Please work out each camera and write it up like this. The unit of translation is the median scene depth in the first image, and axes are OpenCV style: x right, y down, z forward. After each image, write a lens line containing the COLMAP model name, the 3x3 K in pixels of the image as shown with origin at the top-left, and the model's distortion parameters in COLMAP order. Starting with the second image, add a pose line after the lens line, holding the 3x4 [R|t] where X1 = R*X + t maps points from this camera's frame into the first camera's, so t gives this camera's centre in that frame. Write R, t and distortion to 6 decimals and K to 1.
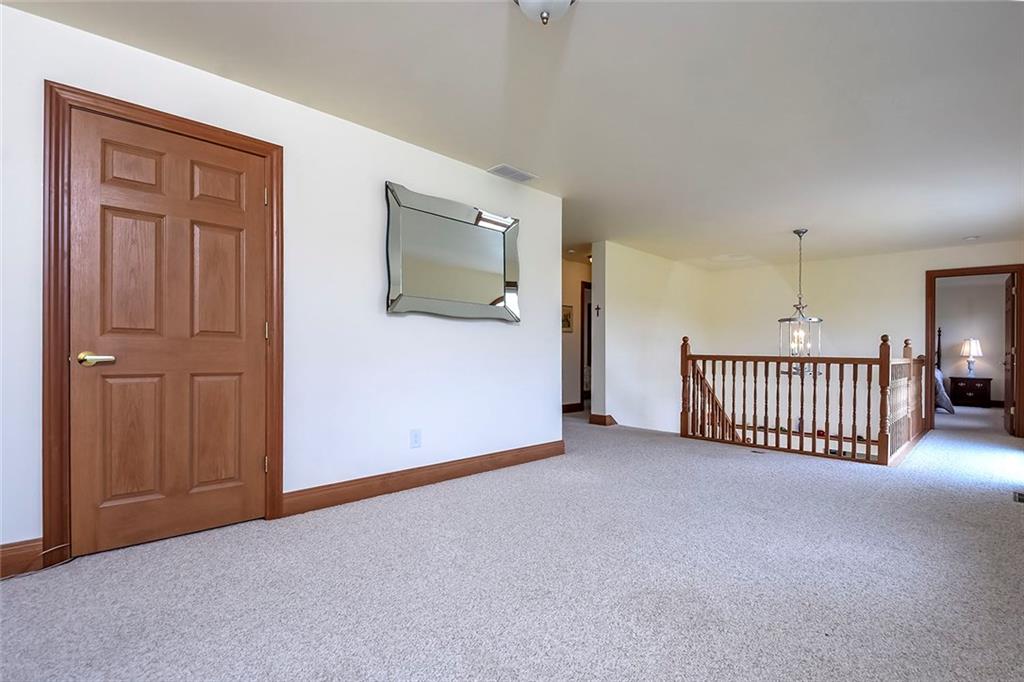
lens RADIAL K [[474.8, 0, 511.1], [0, 474.8, 349.6], [0, 0, 1]] dist [-0.001484, -0.000331]
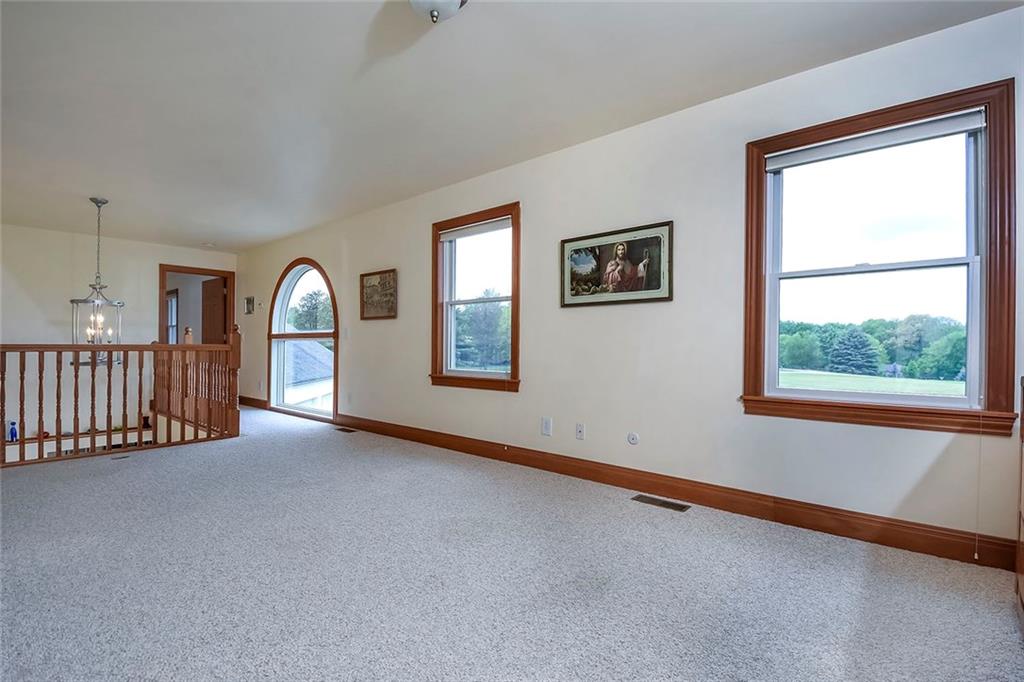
lens RADIAL K [[491.0, 0, 512.0], [0, 491.0, 341.0], [0, 0, 1]] dist [-0.017264, -0.000334]
pose [[-0.087893, -0.009682, 0.996083, -0.346122], [-0.007509, 0.999931, 0.009056, -0.005153], [-0.996102, -0.006684, -0.087959, 0.319521]]
